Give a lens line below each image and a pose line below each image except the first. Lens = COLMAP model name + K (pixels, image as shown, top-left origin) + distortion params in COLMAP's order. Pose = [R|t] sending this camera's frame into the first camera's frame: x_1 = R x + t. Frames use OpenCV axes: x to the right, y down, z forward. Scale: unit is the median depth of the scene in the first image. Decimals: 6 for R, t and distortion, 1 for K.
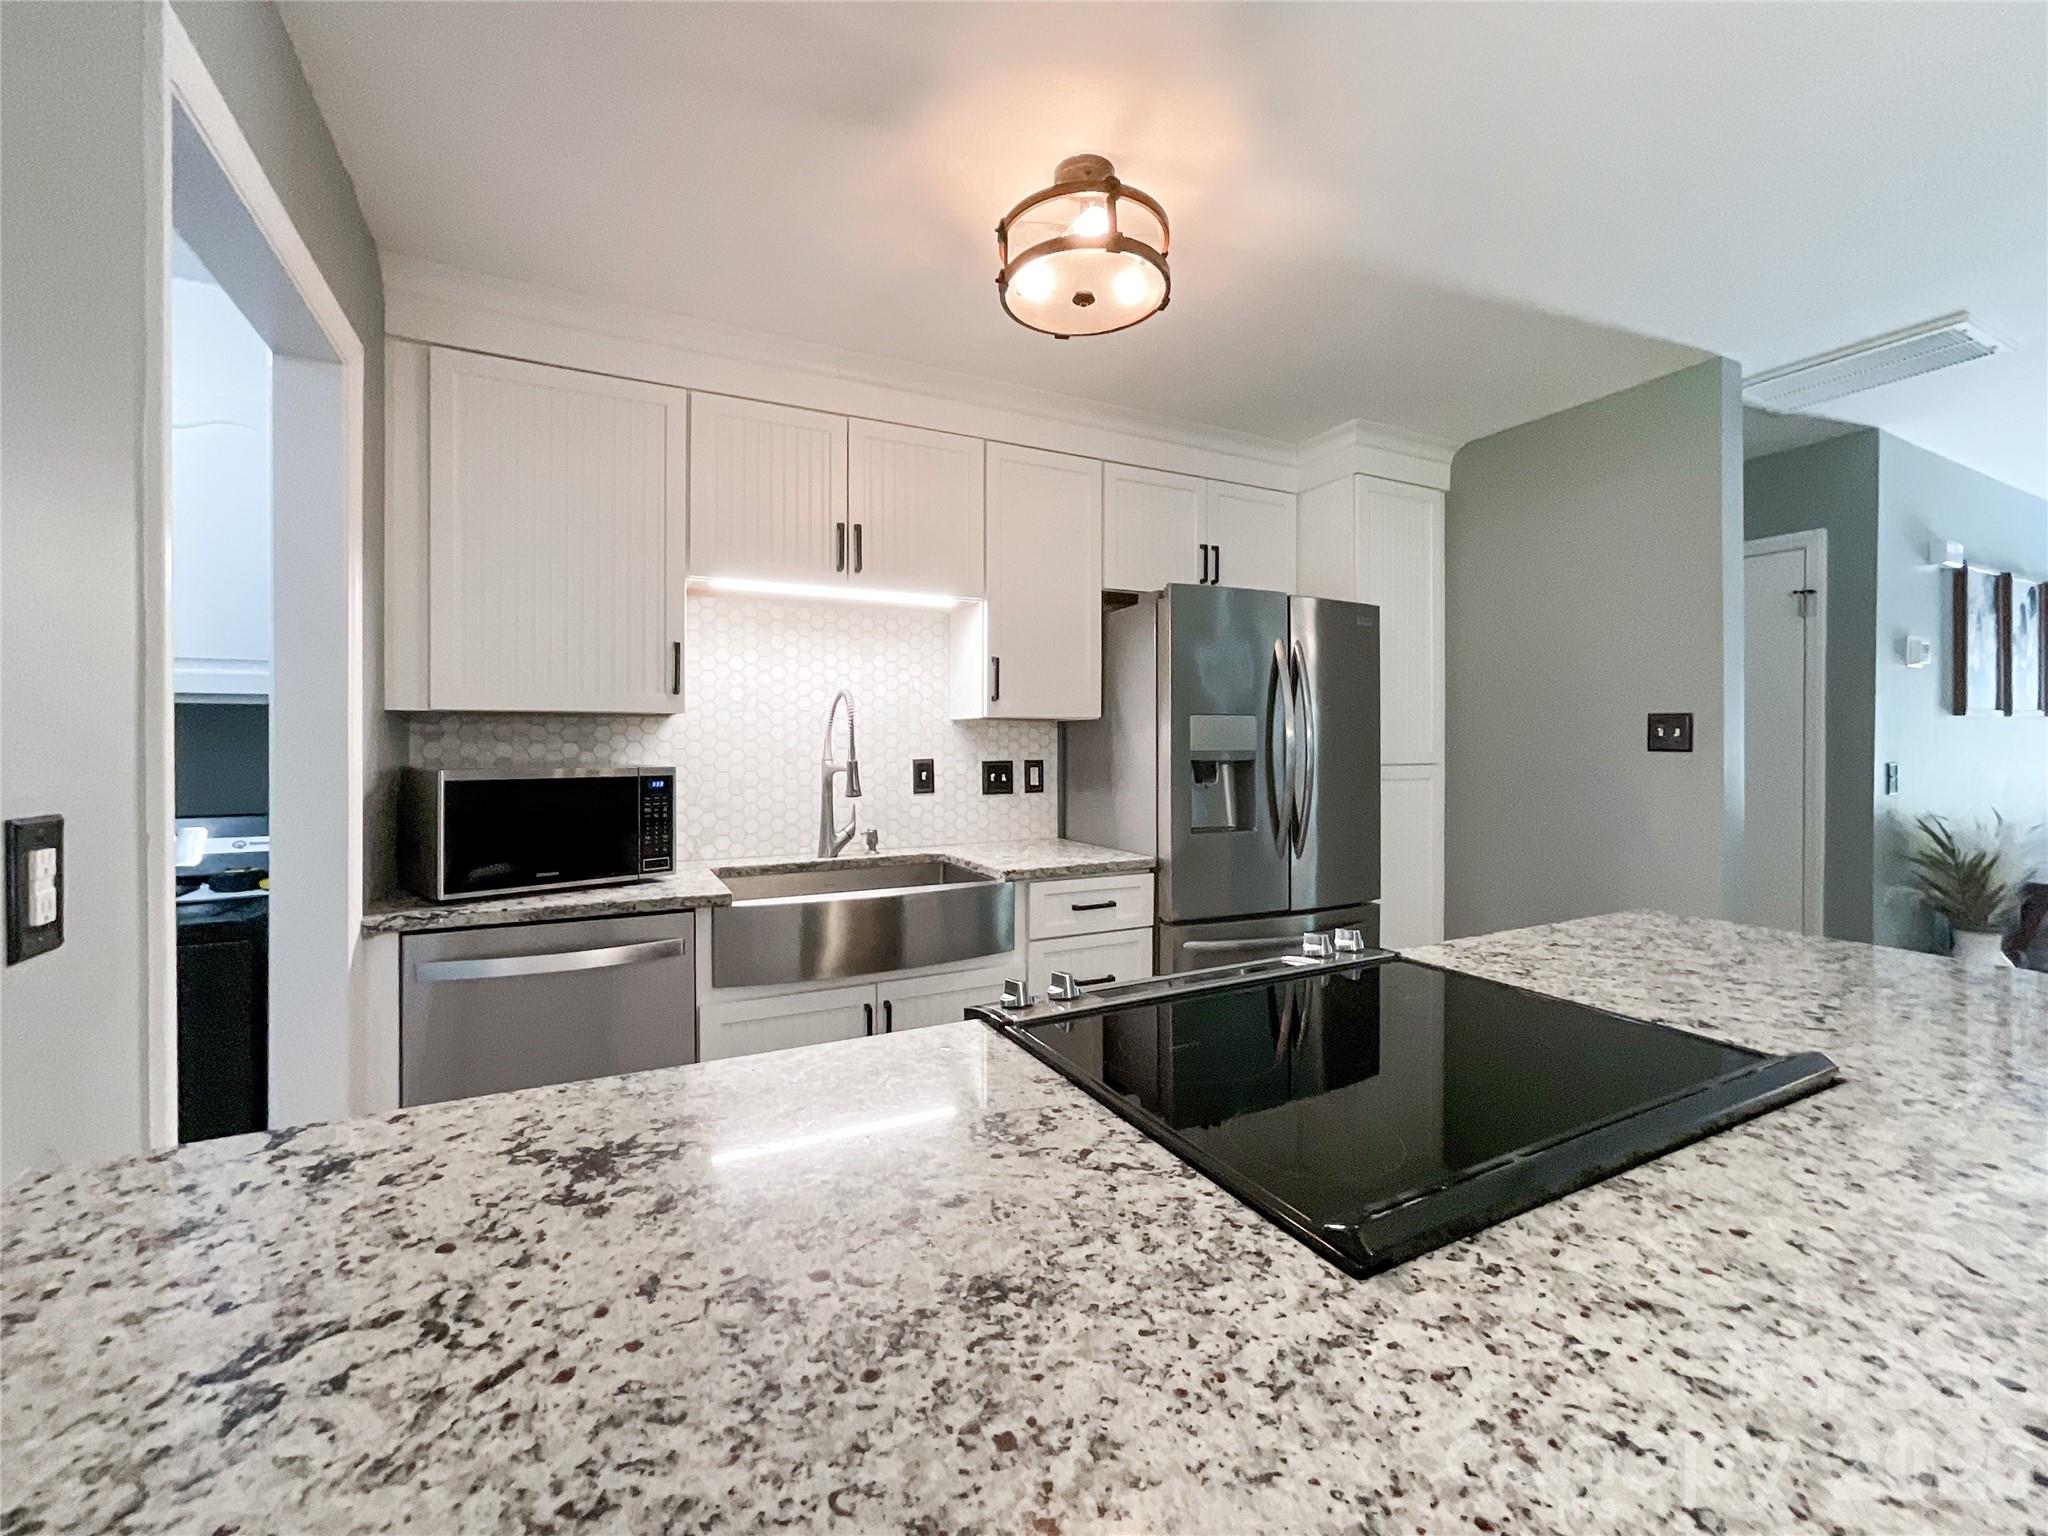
lens RADIAL K [[853.8, 0, 1032.9], [0, 853.8, 735.9], [0, 0, 1]] dist [-0.020634, 0.000074]
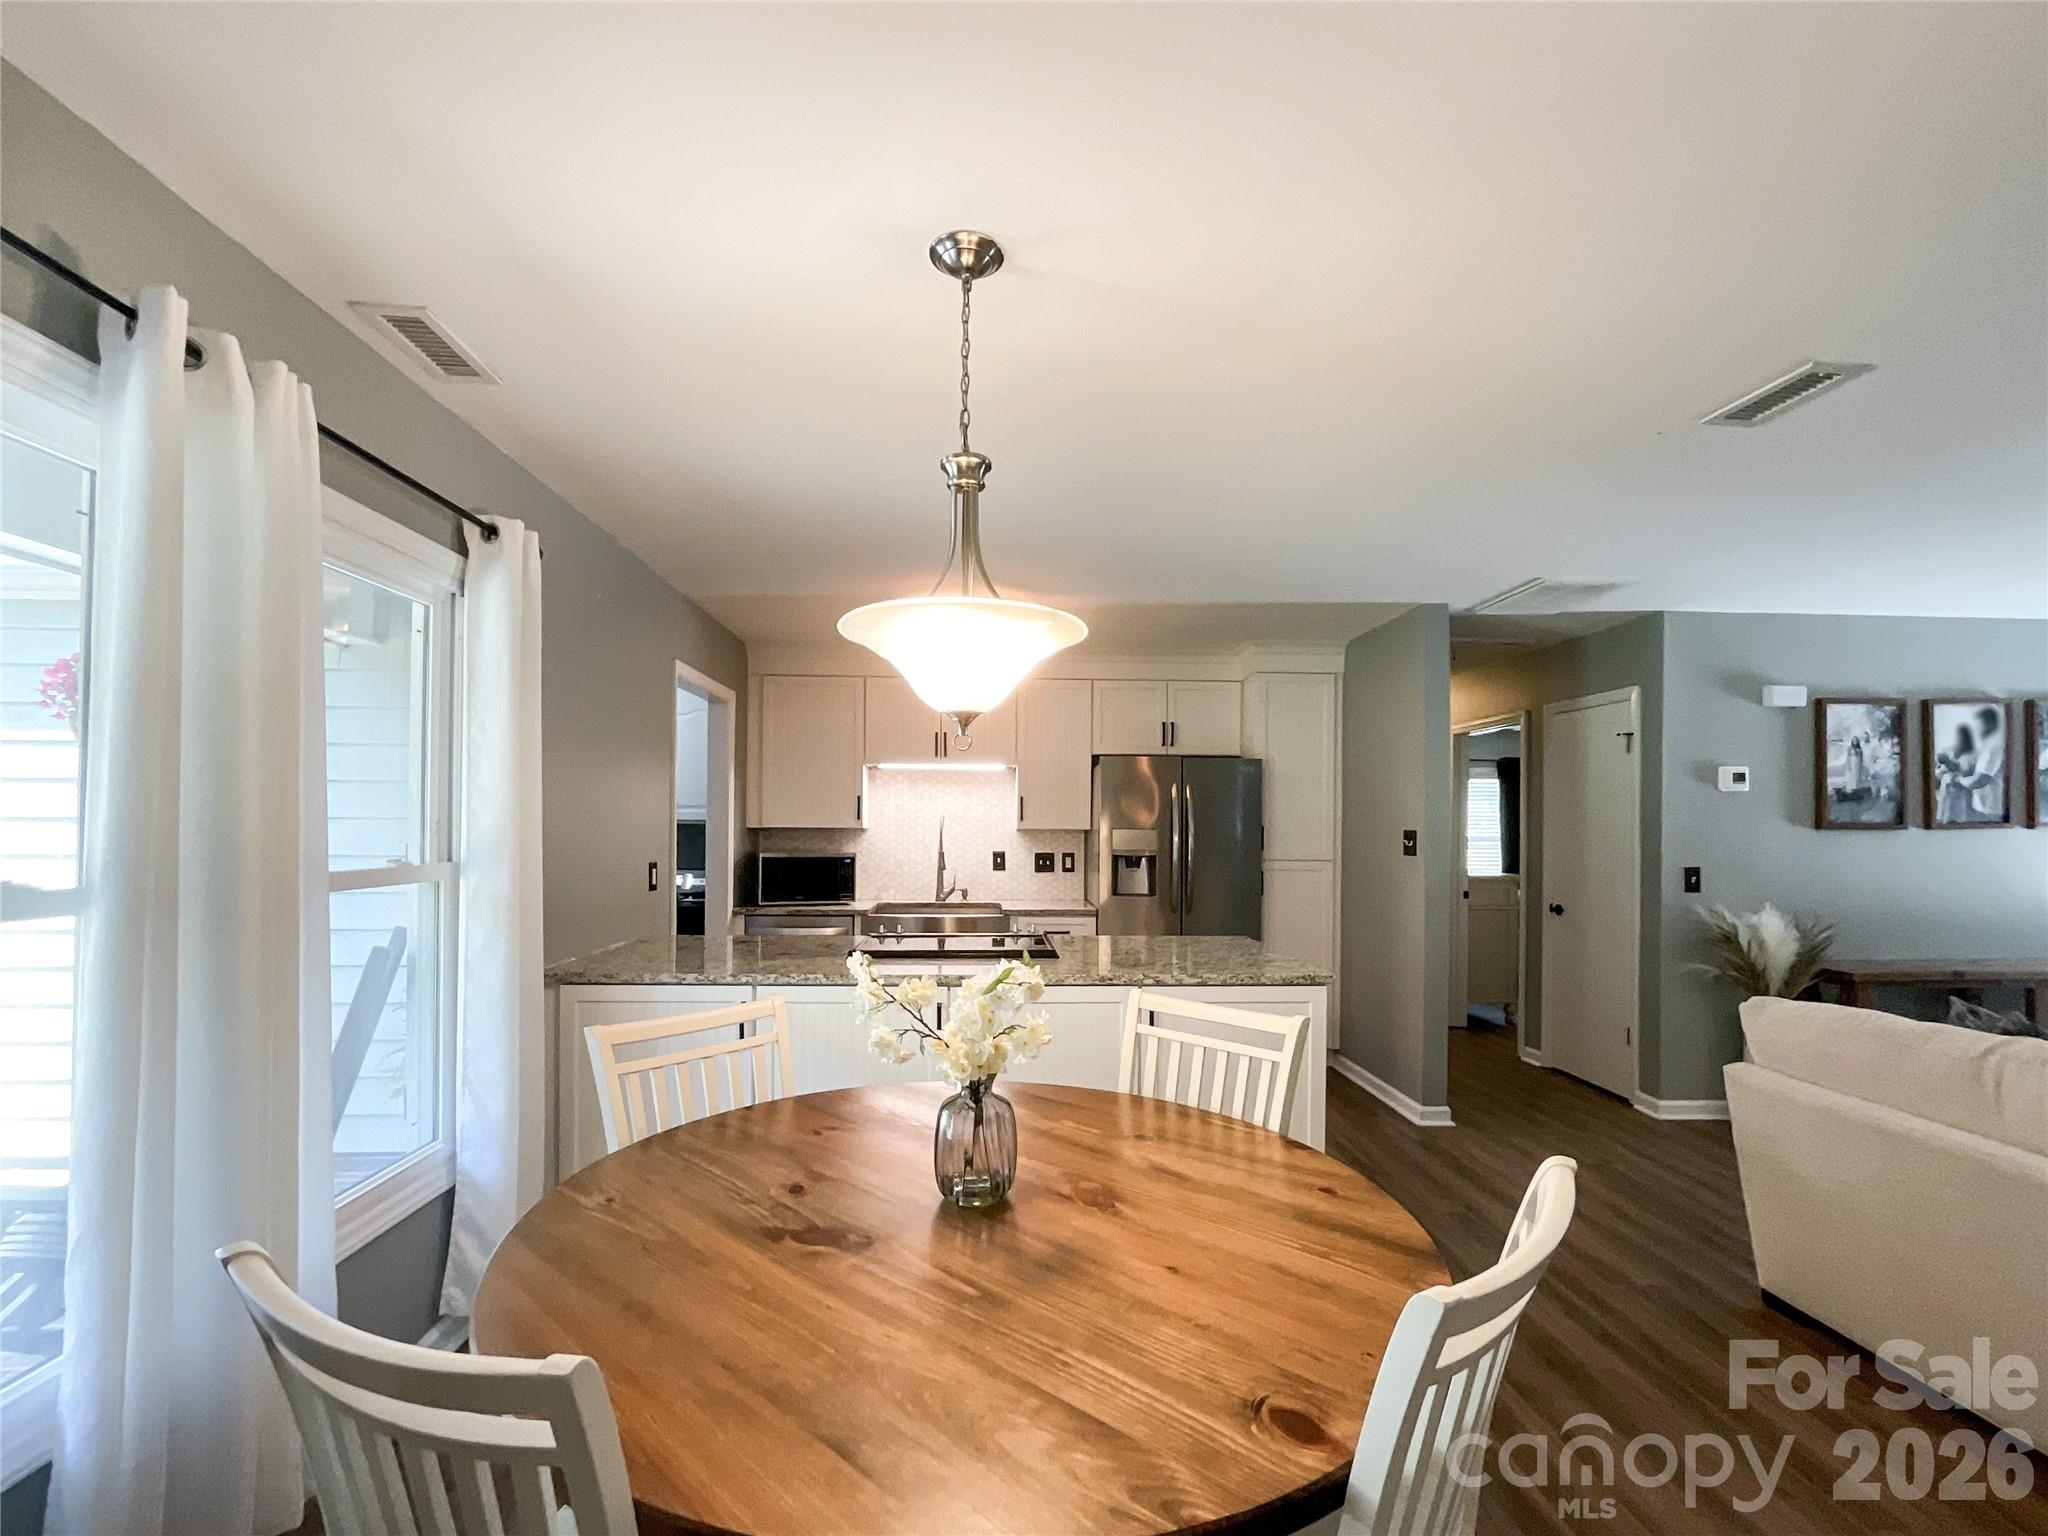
lens RADIAL K [[845.9, 0, 1027.2], [0, 845.9, 822.9], [0, 0, 1]] dist [0.000783, -0.000065]
pose [[0.918237, 0.002575, -0.396023, 0.687358], [-0.004133, 0.999987, -0.003081, -0.029677], [0.396010, 0.004466, 0.918235, -0.668187]]
